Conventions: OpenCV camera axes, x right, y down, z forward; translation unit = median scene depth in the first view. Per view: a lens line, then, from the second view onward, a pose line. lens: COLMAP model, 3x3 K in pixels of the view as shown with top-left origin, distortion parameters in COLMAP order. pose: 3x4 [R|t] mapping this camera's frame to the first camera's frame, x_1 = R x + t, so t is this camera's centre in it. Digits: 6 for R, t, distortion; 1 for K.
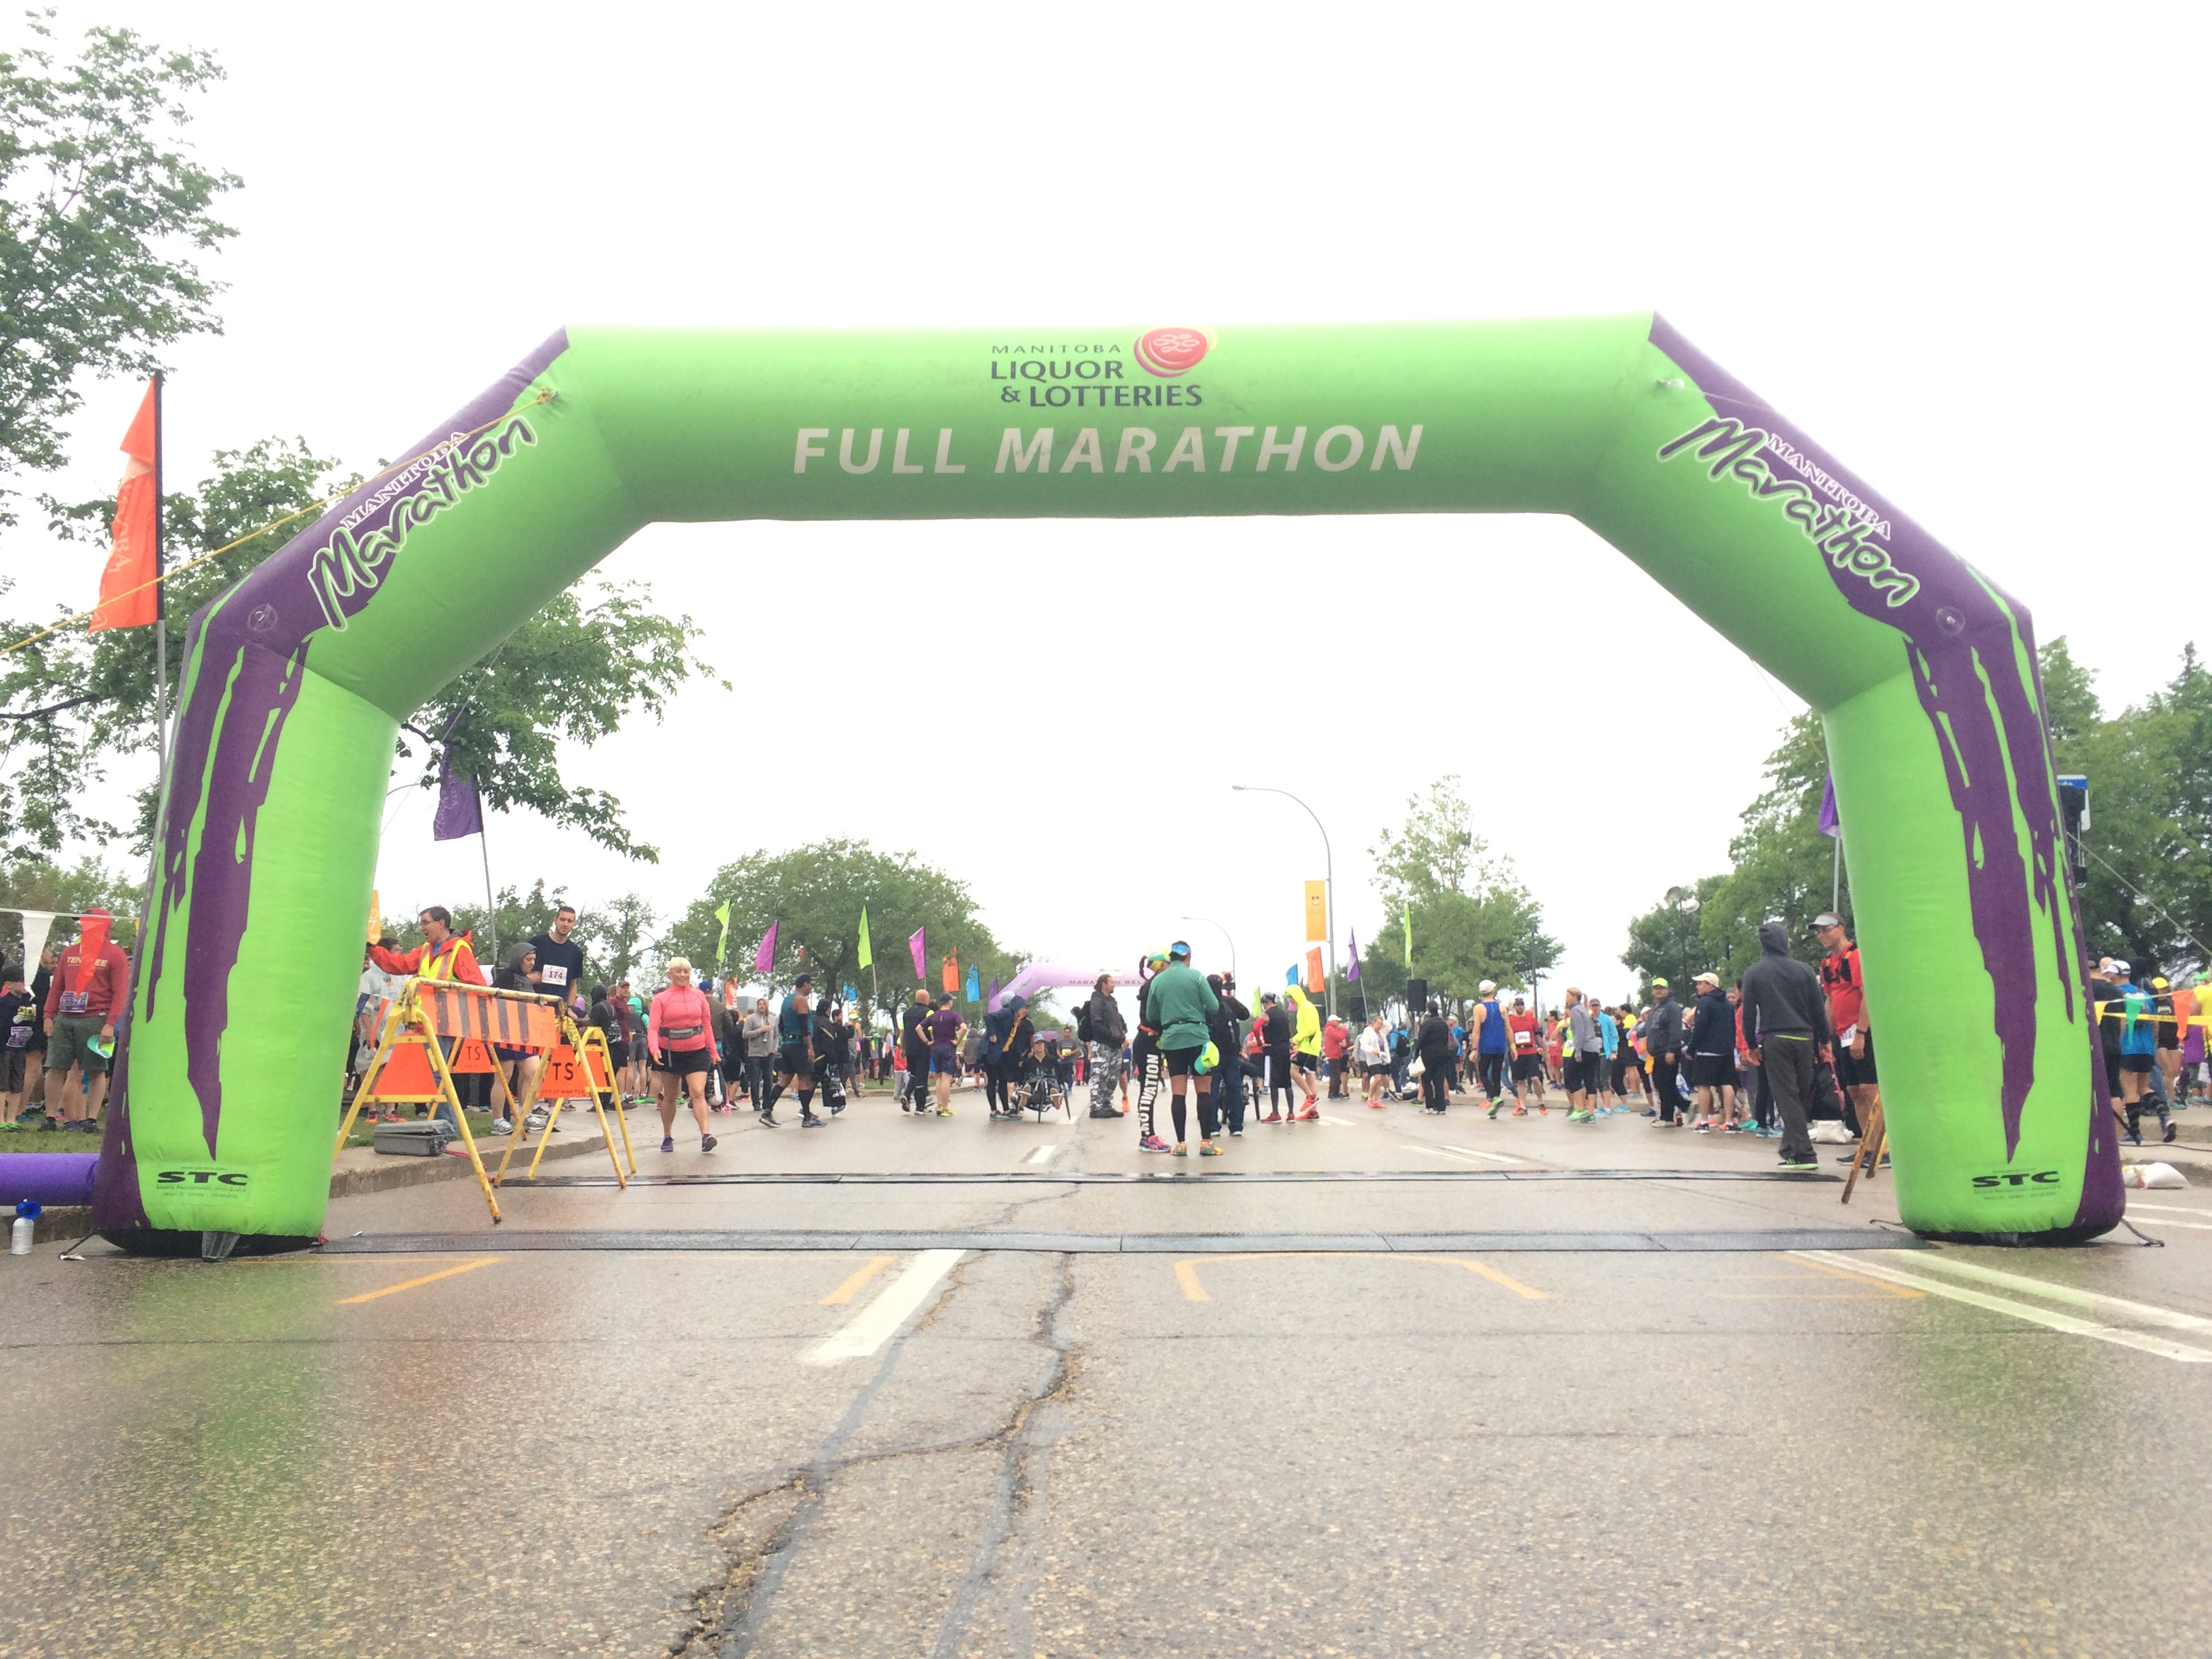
lens RADIAL K [[1999.5, 0, 1106.0], [0, 1999.5, 829.5], [0, 0, 1]] dist [0.013281, 0.009585]
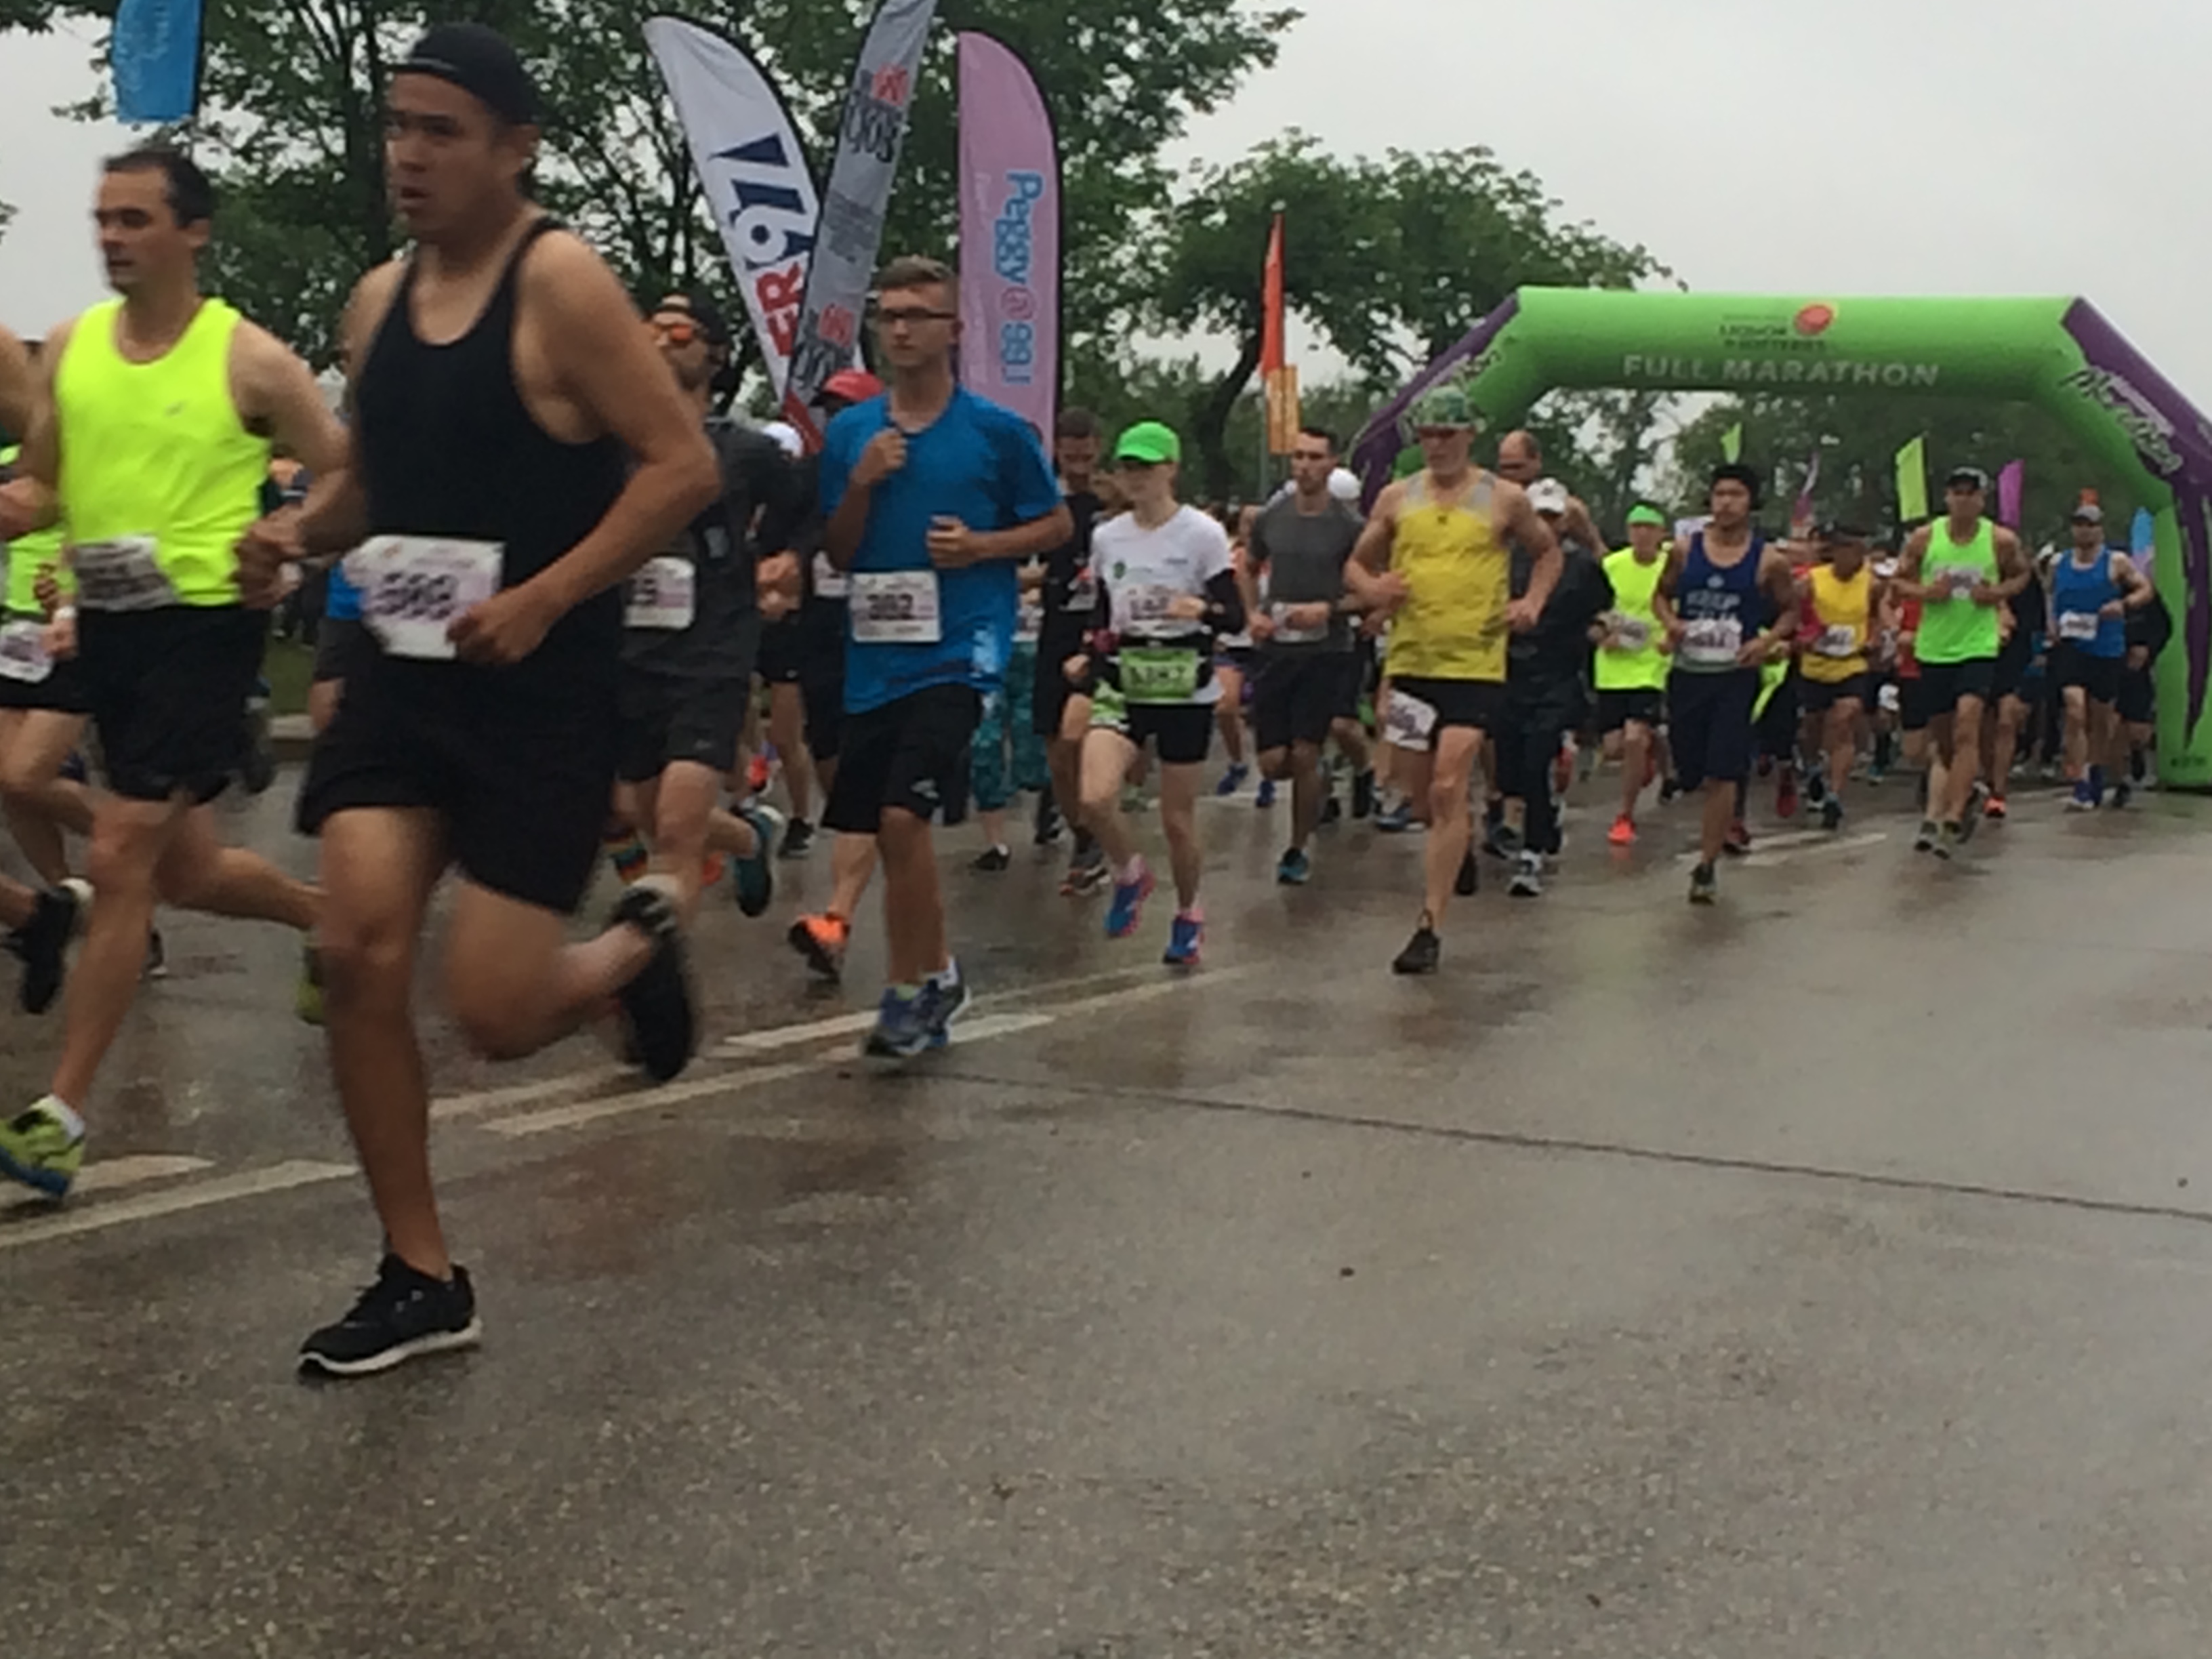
lens RADIAL K [[3557.6, 0, 1106.0], [0, 3557.6, 829.5], [0, 0, 1]] dist [0.032417, 0.006602]
pose [[0.925184, 0.085398, -0.369786, 0.738680], [-0.018997, 0.983554, 0.179610, -0.367293], [0.379043, -0.159148, 0.911591, -2.586228]]
